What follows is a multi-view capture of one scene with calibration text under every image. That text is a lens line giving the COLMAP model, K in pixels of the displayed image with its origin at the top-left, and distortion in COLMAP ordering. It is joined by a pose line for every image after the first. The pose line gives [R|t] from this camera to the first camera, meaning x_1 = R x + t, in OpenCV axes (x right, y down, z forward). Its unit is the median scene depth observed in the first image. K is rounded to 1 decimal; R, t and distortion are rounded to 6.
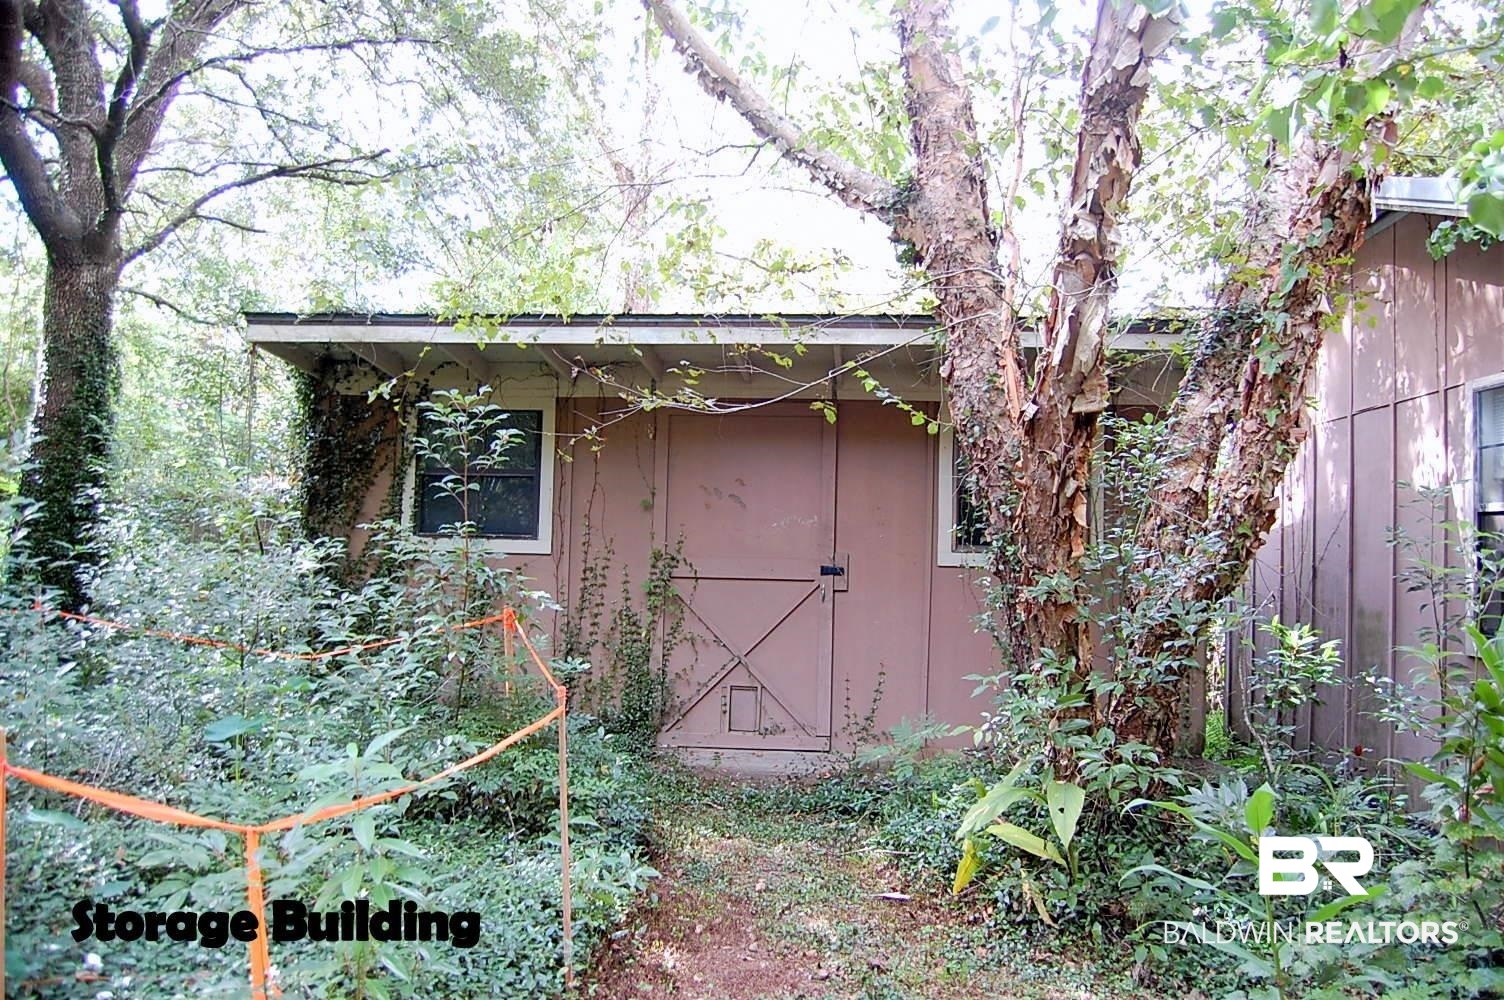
lens RADIAL K [[1179.5, 0, 758.1], [0, 1179.5, 512.8], [0, 0, 1]] dist [-0.098075, 0.044556]
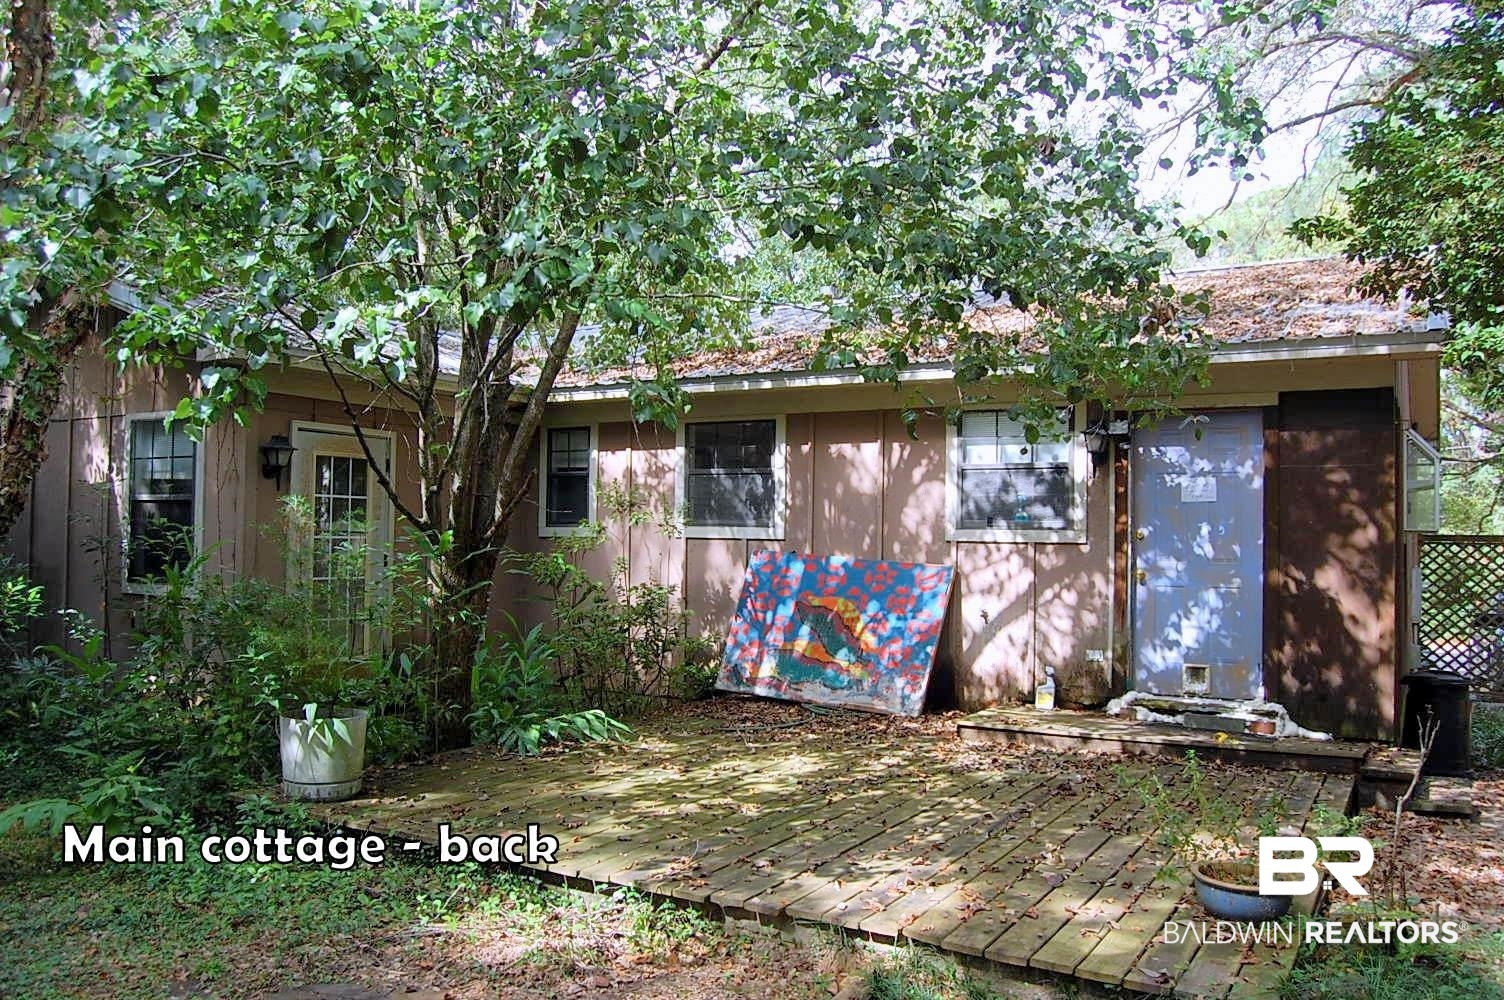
lens RADIAL K [[1179.5, 0, 749.9], [0, 1179.5, 502.1], [0, 0, 1]] dist [-0.098075, 0.044556]
pose [[0.451651, 0.010709, 0.892131, -0.381124], [-0.034758, 0.999380, 0.005600, -0.035276], [-0.891518, -0.033538, 0.451743, -0.450825]]
